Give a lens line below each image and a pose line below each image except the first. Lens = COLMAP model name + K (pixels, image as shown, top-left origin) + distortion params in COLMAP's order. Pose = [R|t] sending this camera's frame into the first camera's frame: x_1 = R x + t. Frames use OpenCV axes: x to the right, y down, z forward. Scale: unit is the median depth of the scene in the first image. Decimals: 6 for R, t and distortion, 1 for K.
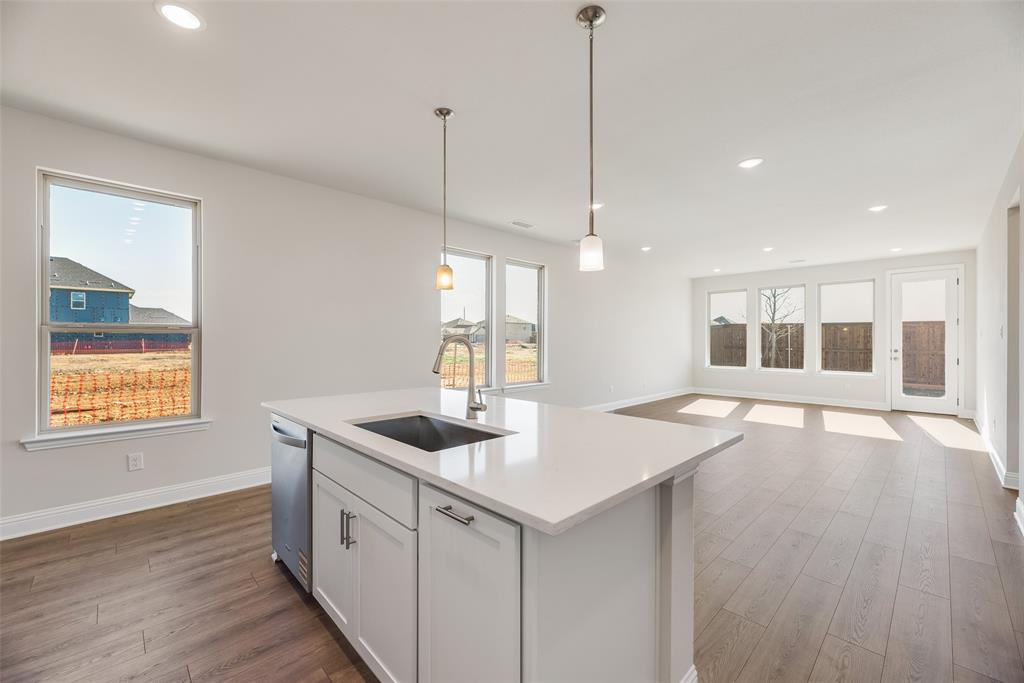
lens RADIAL K [[413.7, 0, 512.1], [0, 413.7, 340.3], [0, 0, 1]] dist [0.002821, -0.000297]
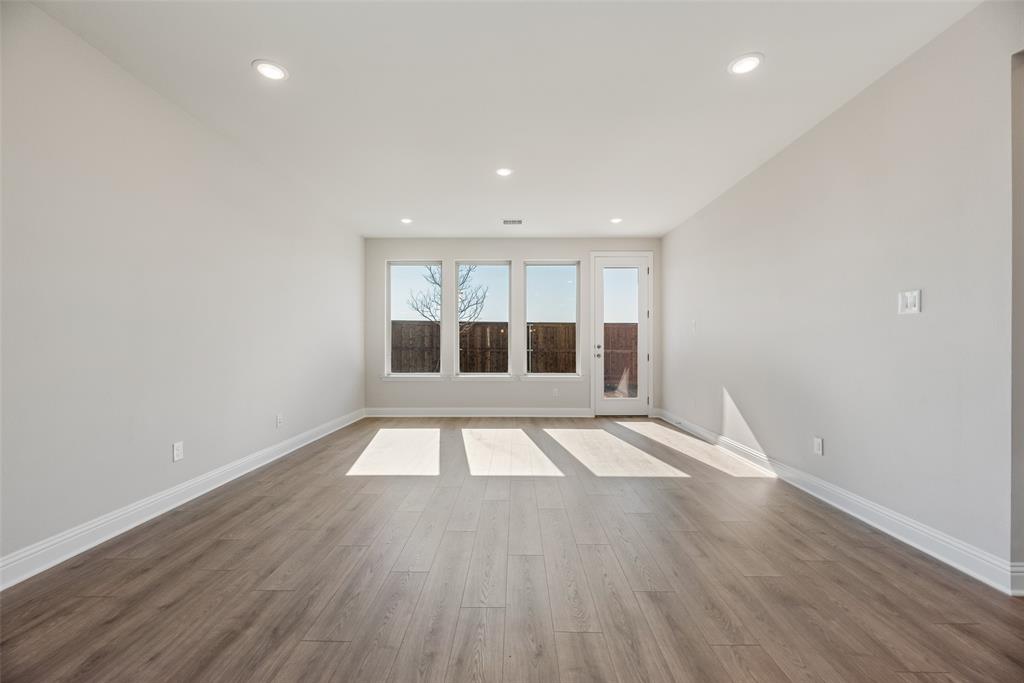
lens RADIAL K [[413.7, 0, 511.9], [0, 413.7, 343.6], [0, 0, 1]] dist [0.002821, -0.000297]
pose [[0.702143, 0.001173, 0.712035, 0.179857], [0.001012, 0.999996, -0.002645, 0.020066], [-0.712035, 0.002578, 0.702139, 0.502322]]
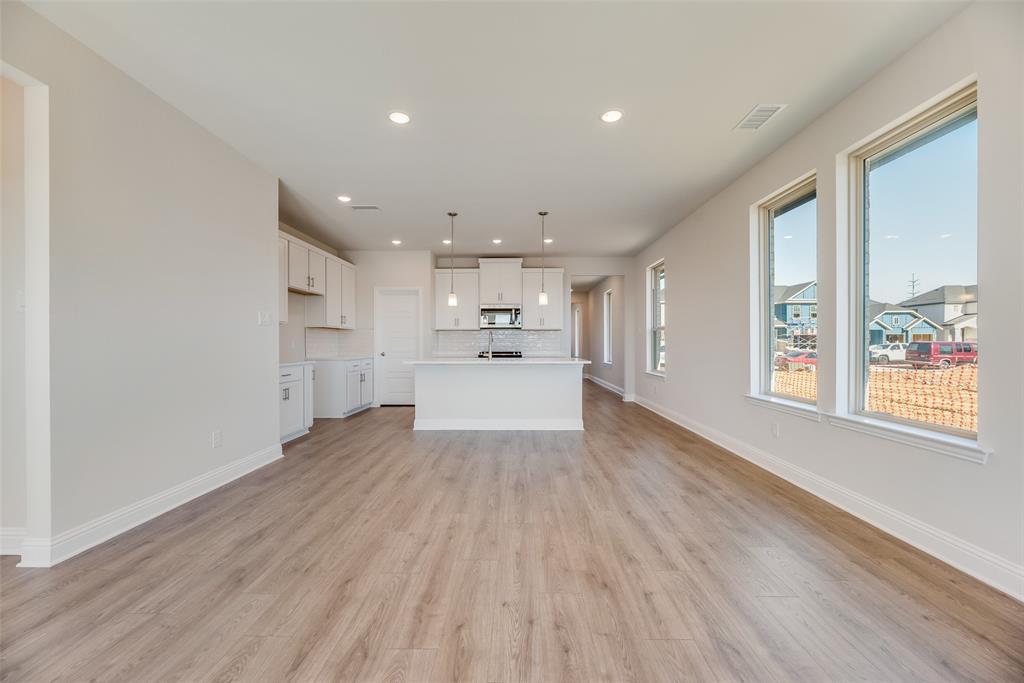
lens RADIAL K [[413.7, 0, 509.2], [0, 413.7, 347.0], [0, 0, 1]] dist [0.002821, -0.000297]
pose [[-0.714580, 0.007835, -0.699510, 0.456083], [0.001169, 0.999949, 0.010005, 0.019454], [0.699553, 0.006331, -0.714553, 0.798080]]
